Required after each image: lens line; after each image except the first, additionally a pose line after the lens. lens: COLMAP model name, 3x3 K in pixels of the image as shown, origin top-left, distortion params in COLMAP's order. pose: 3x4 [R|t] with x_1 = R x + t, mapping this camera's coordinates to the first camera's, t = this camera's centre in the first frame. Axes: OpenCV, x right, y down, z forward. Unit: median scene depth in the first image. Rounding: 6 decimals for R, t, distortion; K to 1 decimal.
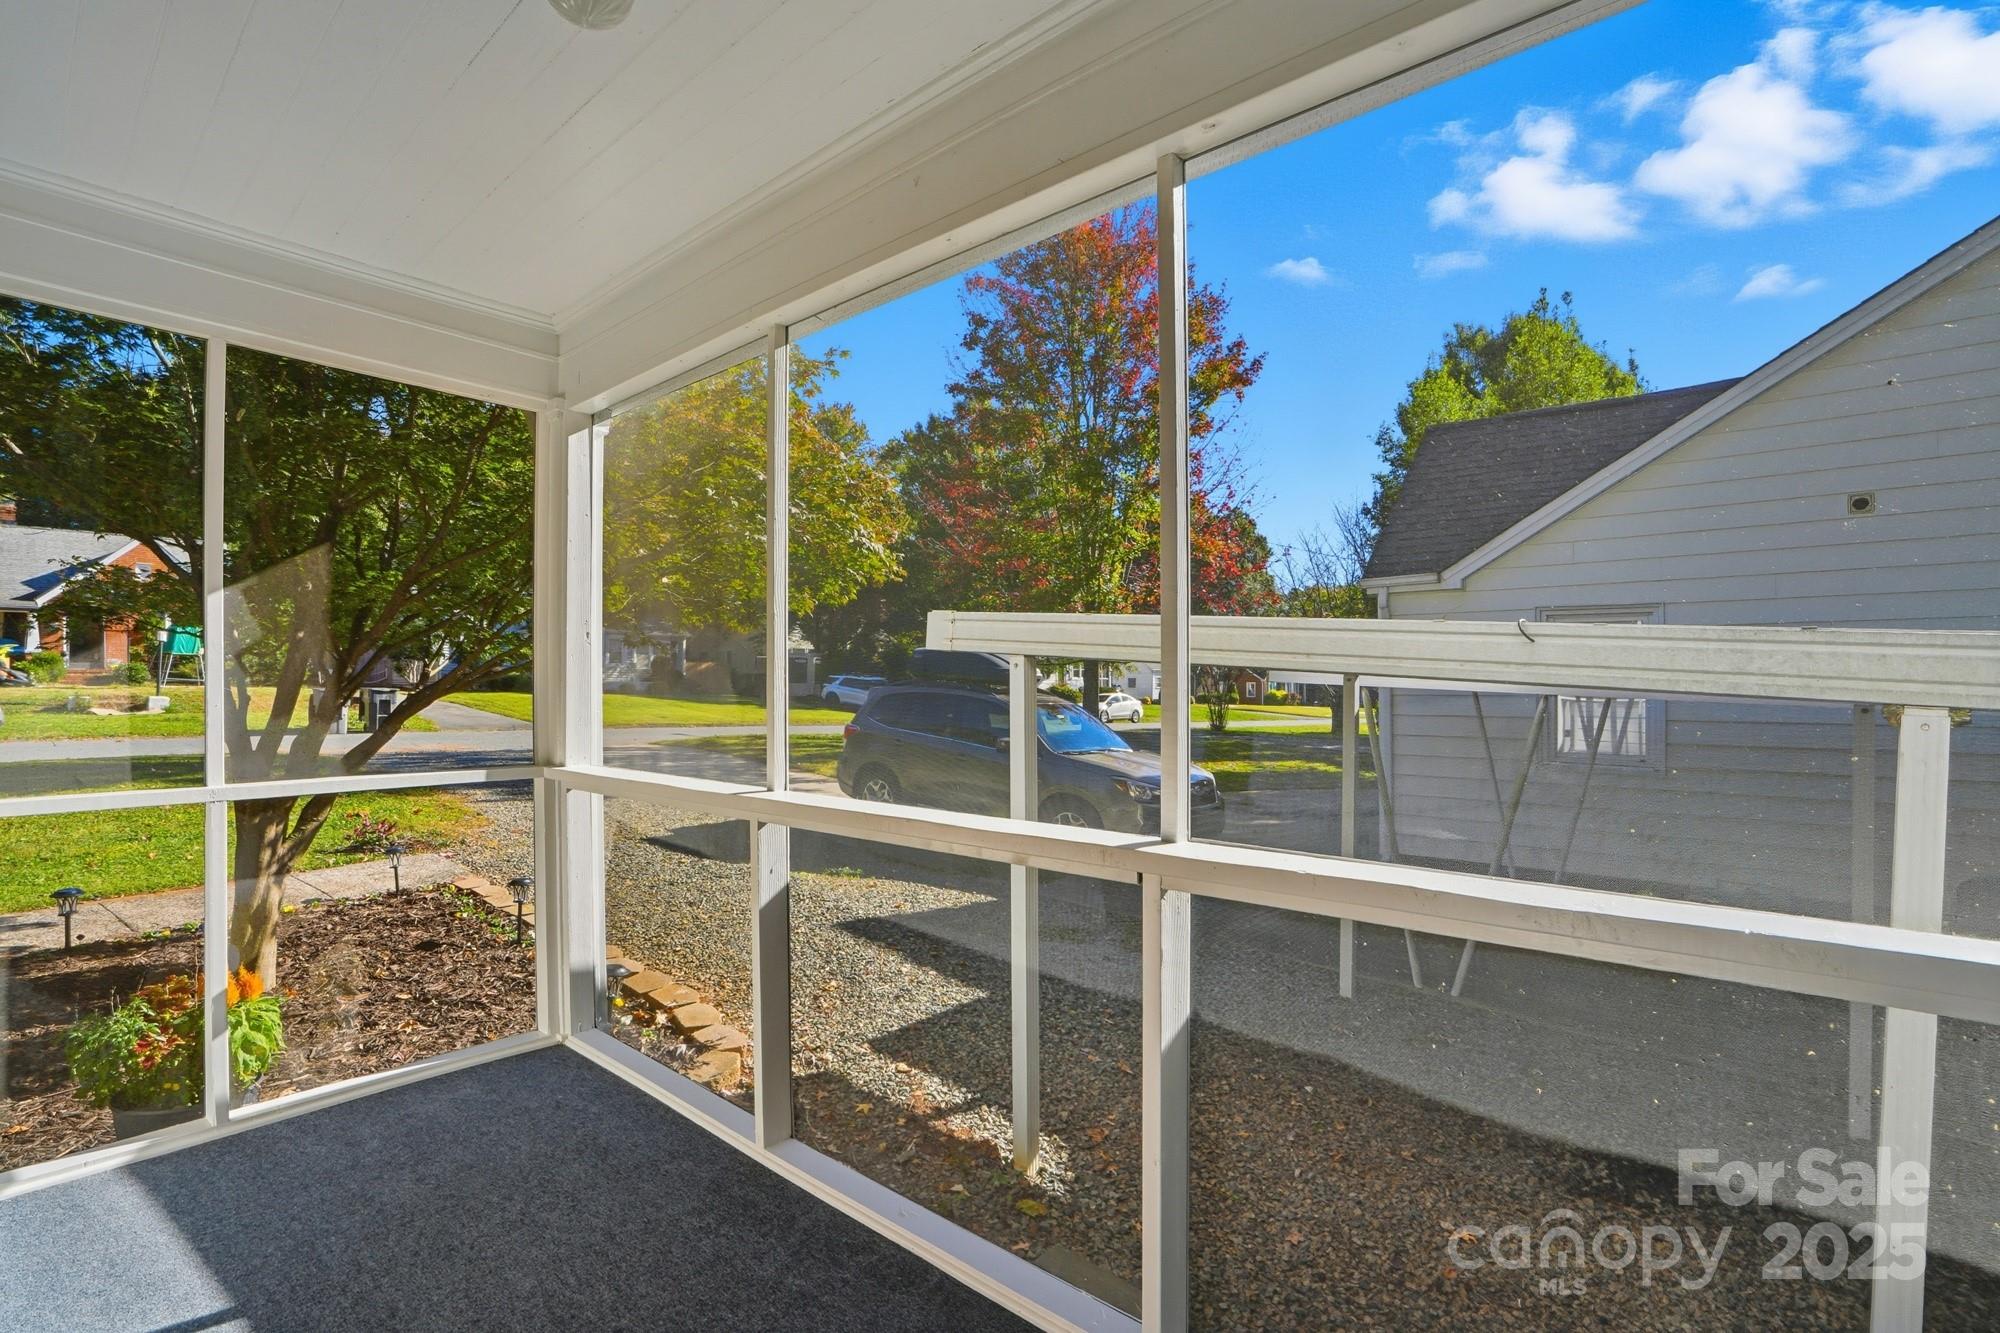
lens RADIAL K [[940.2, 0, 1016.8], [0, 940.2, 660.1], [0, 0, 1]] dist [-0.033052, 0.010444]
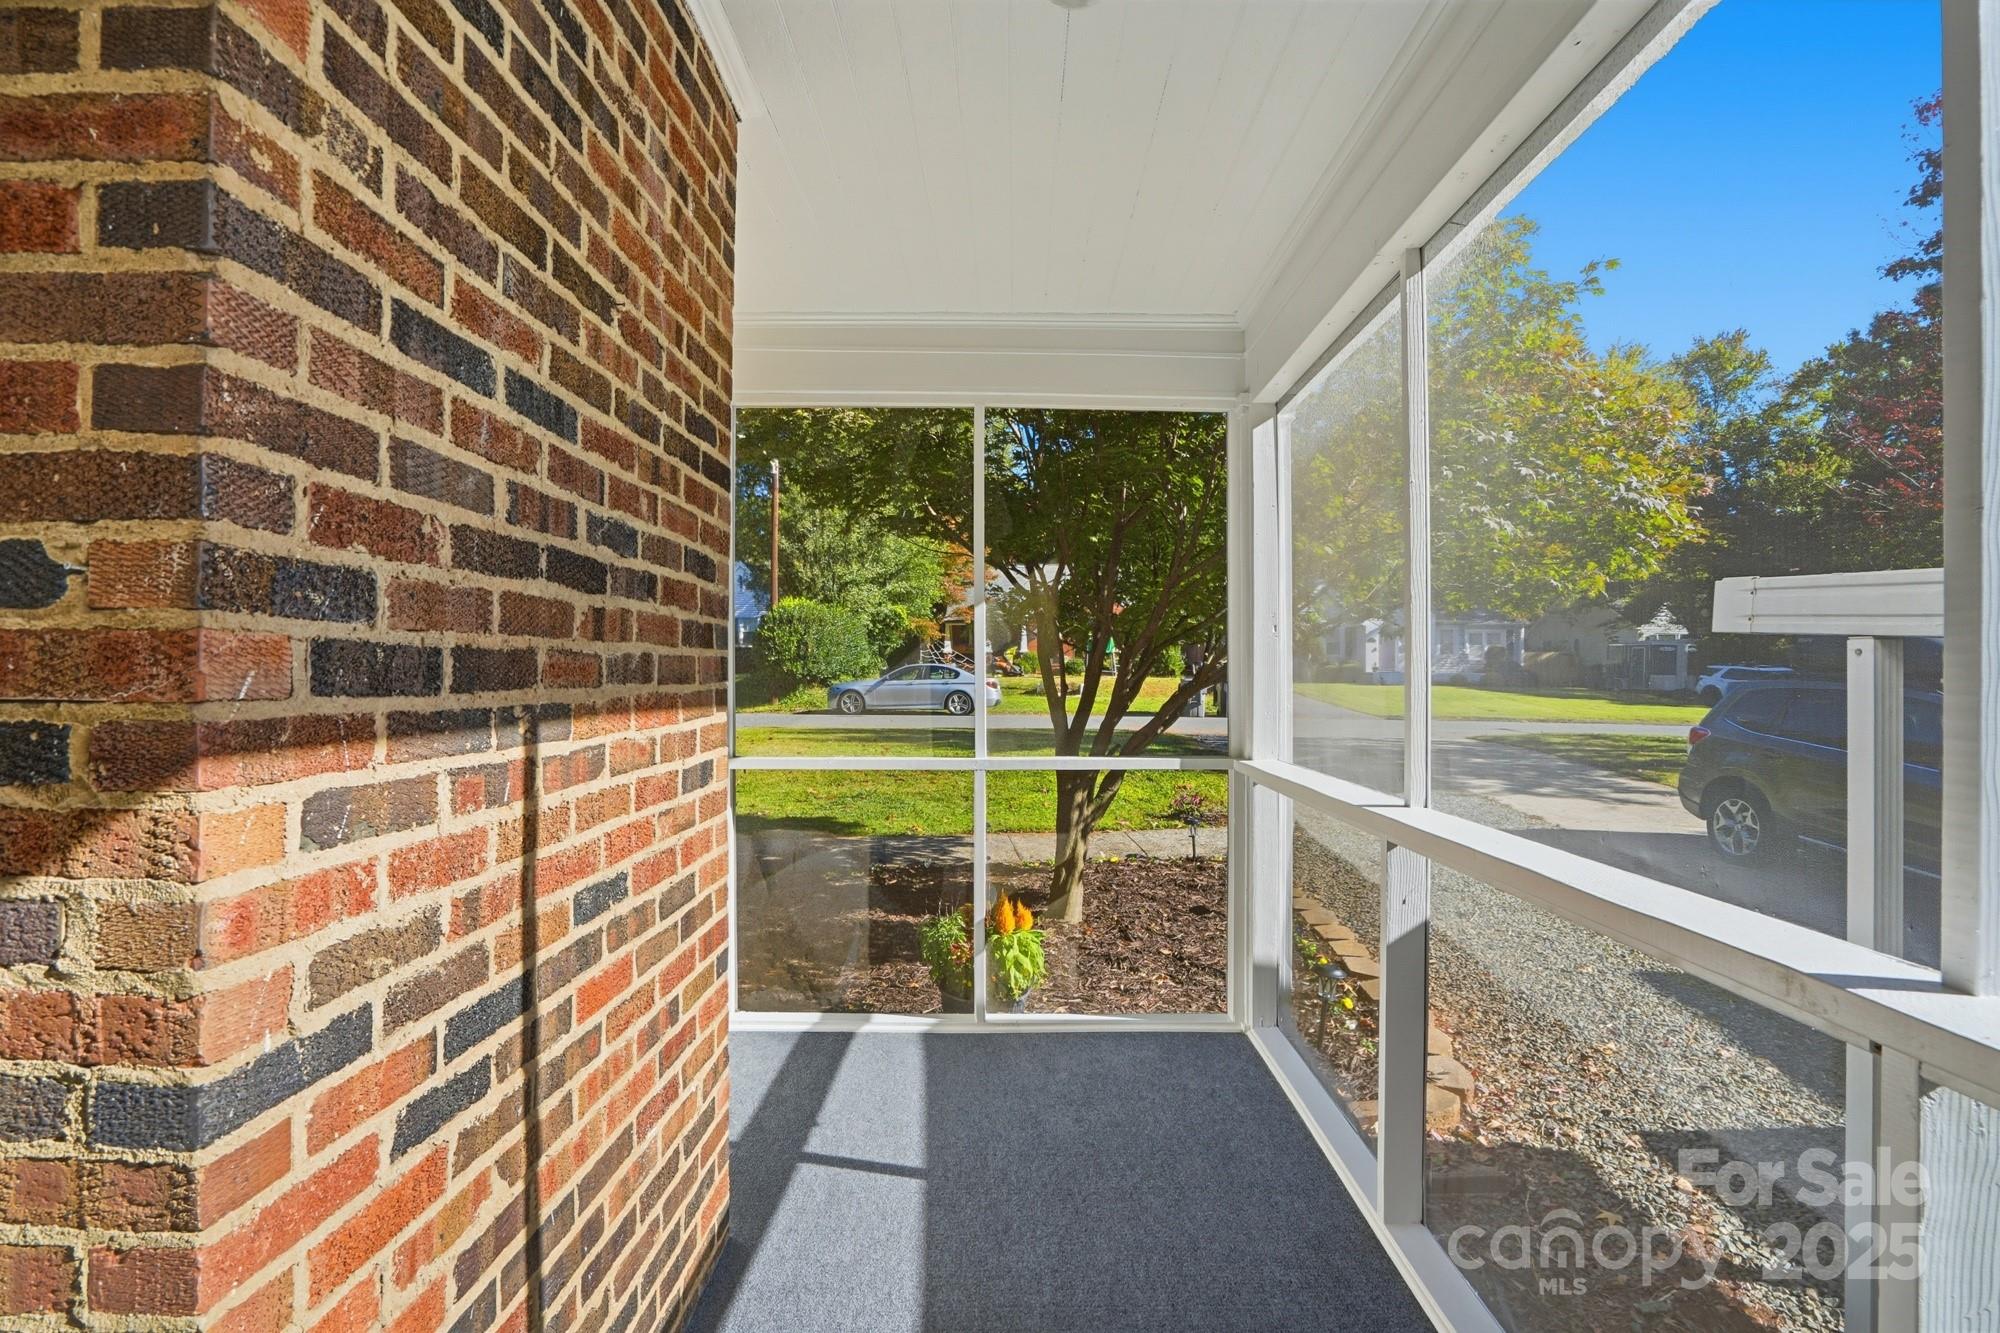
lens RADIAL K [[940.2, 0, 1009.1], [0, 940.2, 671.1], [0, 0, 1]] dist [-0.033052, 0.010444]
pose [[0.662108, -0.001702, -0.749407, 0.074852], [0.016894, 0.999777, 0.012655, 0.000644], [0.749218, -0.021039, 0.661989, 0.100804]]
